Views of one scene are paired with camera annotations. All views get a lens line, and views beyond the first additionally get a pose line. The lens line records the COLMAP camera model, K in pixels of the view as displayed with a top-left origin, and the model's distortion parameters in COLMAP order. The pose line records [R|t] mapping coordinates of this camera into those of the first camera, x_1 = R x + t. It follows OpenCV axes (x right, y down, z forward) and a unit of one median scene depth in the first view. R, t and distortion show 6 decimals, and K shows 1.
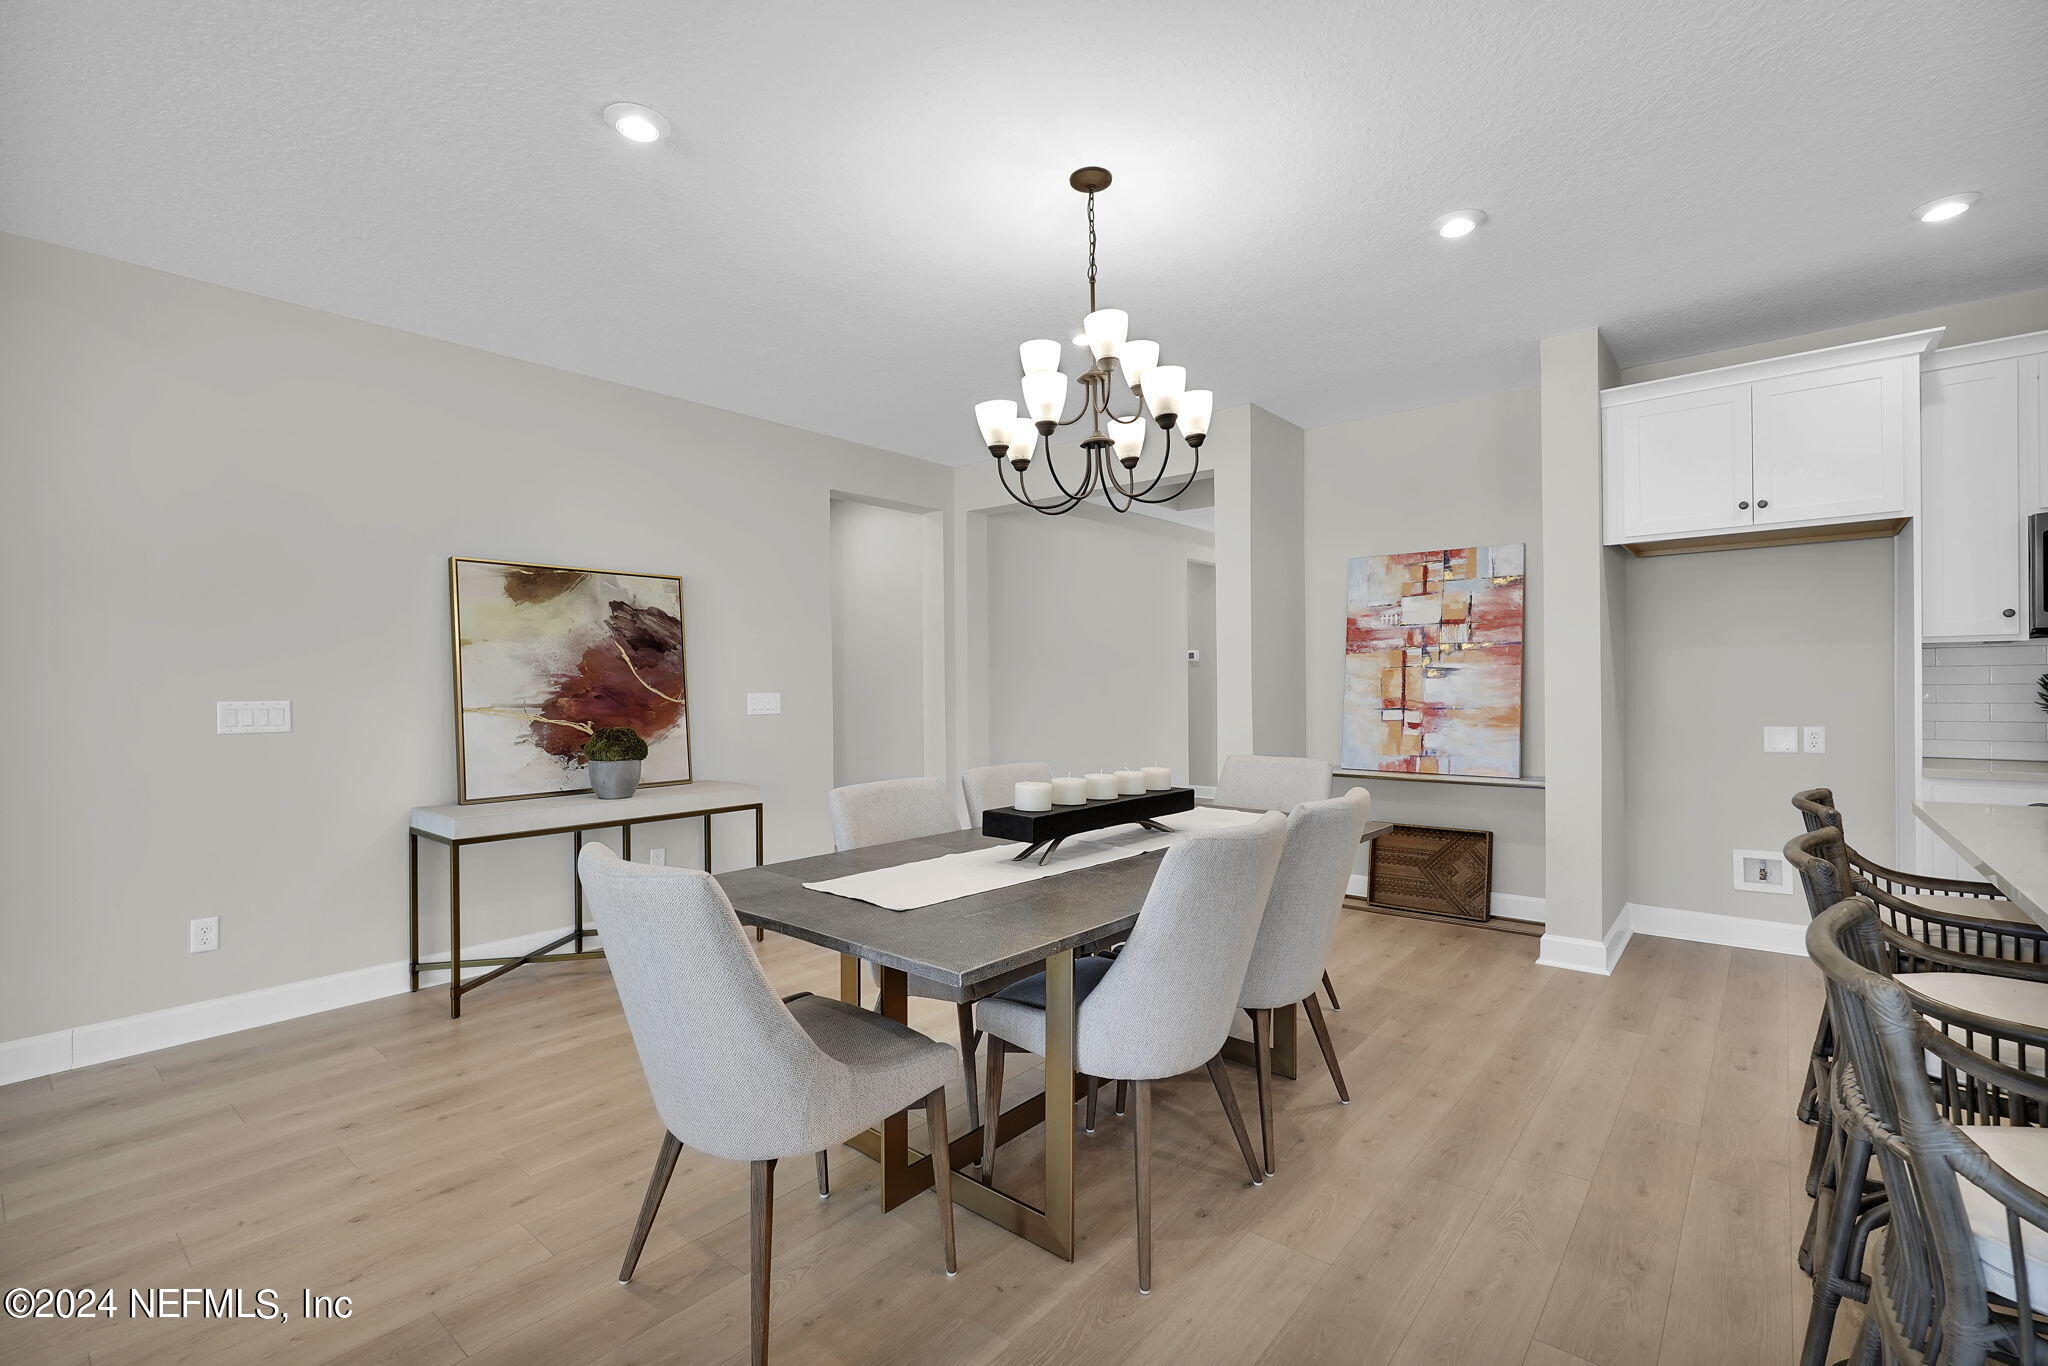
lens RADIAL K [[900.7, 0, 1029.8], [0, 900.7, 689.1], [0, 0, 1]] dist [-0.013993, 0.000606]
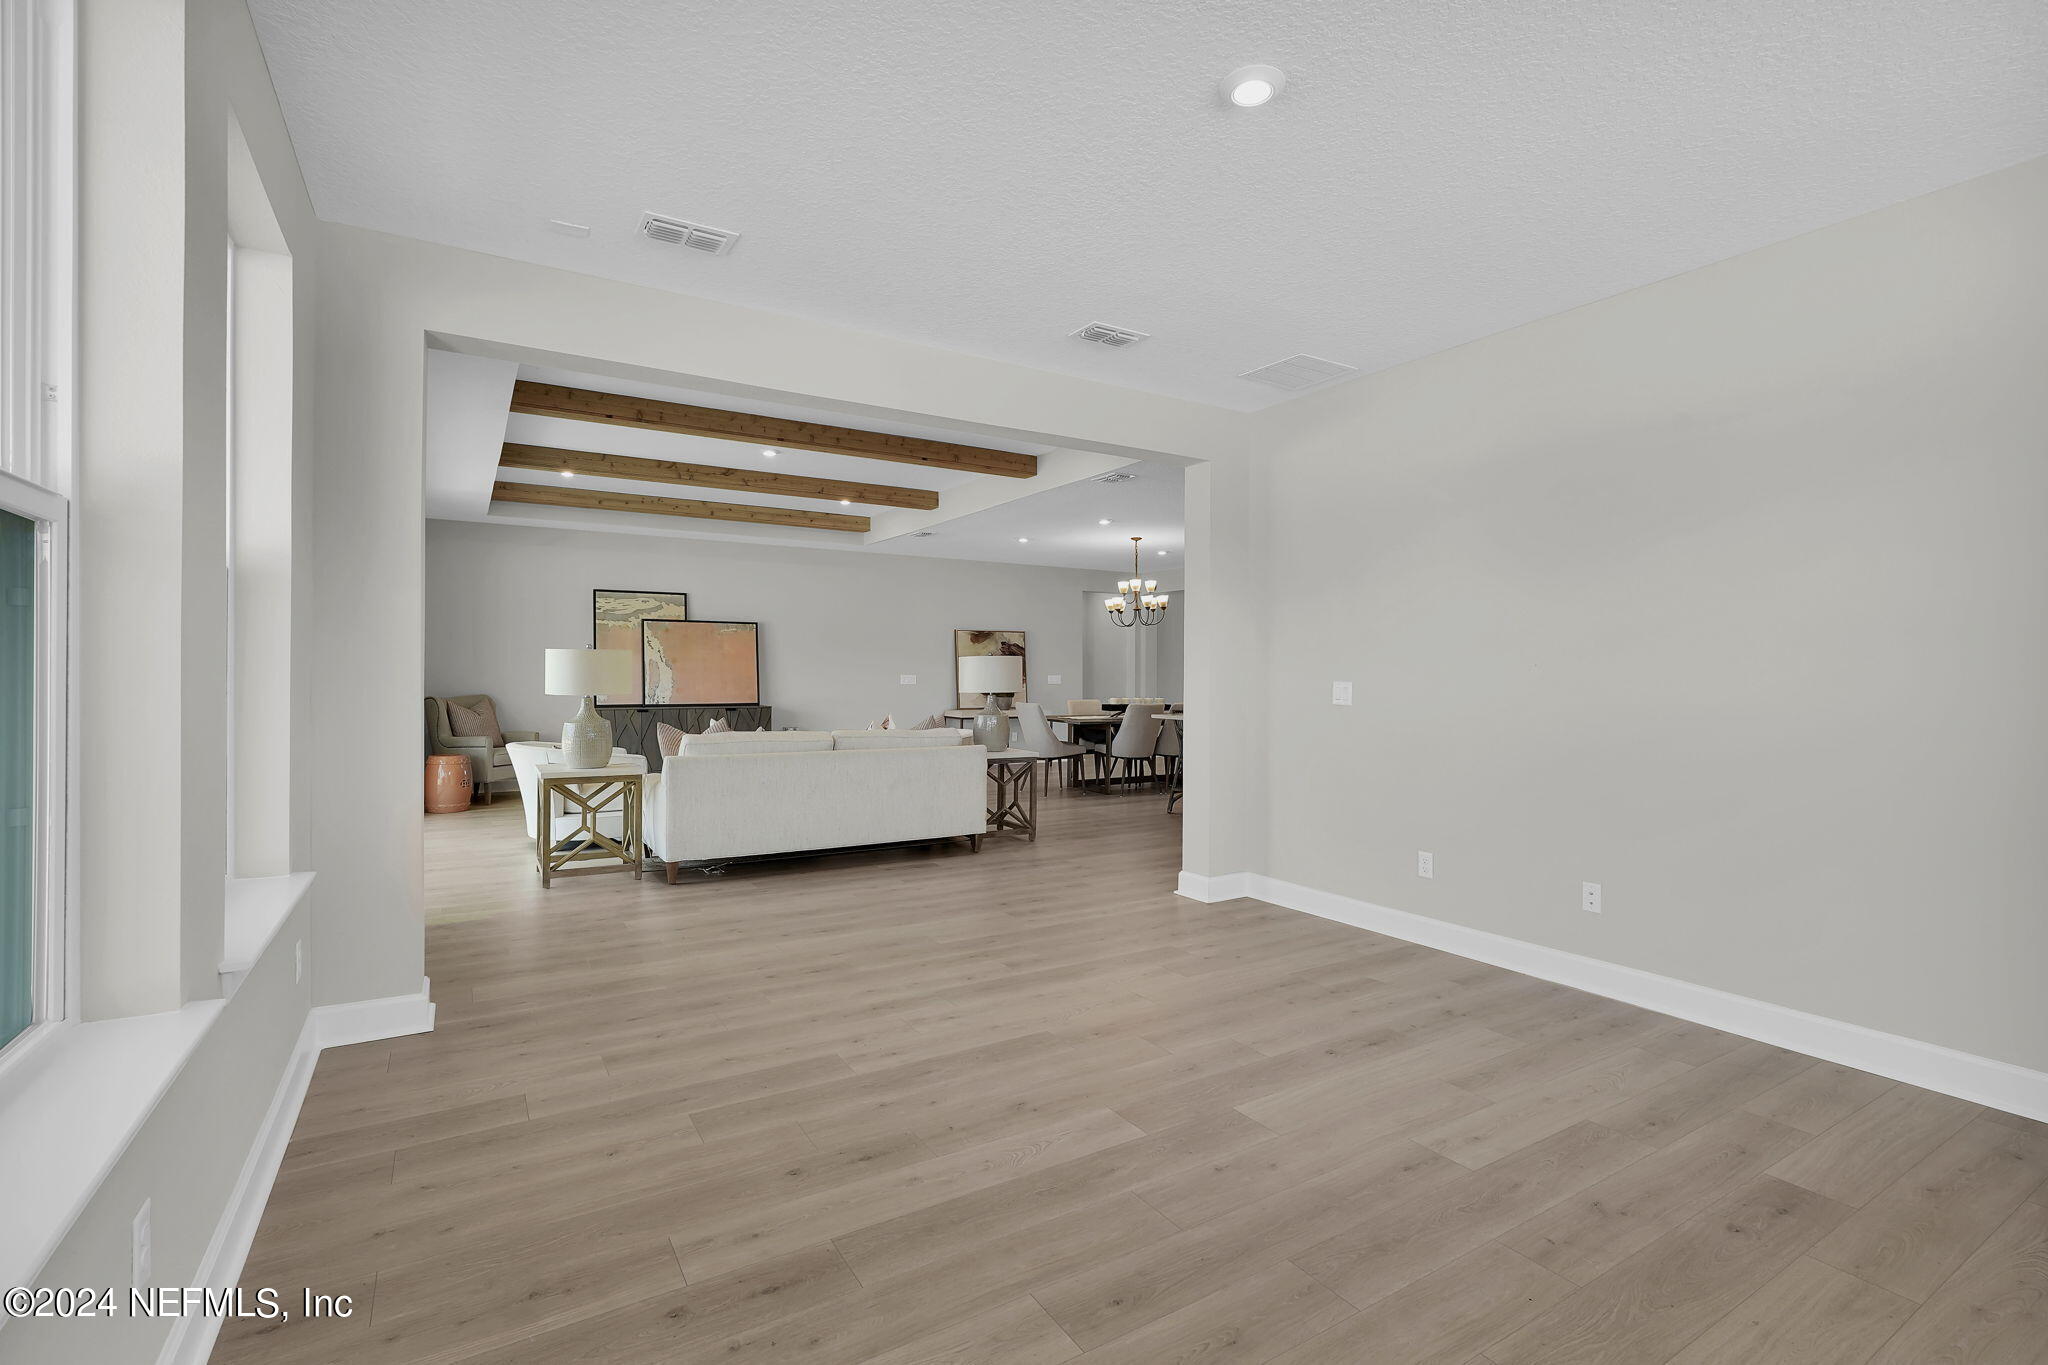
lens RADIAL K [[928.5, 0, 1019.4], [0, 928.5, 672.7], [0, 0, 1]] dist [-0.002119, 0.011524]
pose [[0.942166, 0.010018, -0.334996, 0.624384], [-0.011283, 0.999935, -0.001830, 0.001852], [0.334956, 0.005504, 0.942218, -1.919903]]
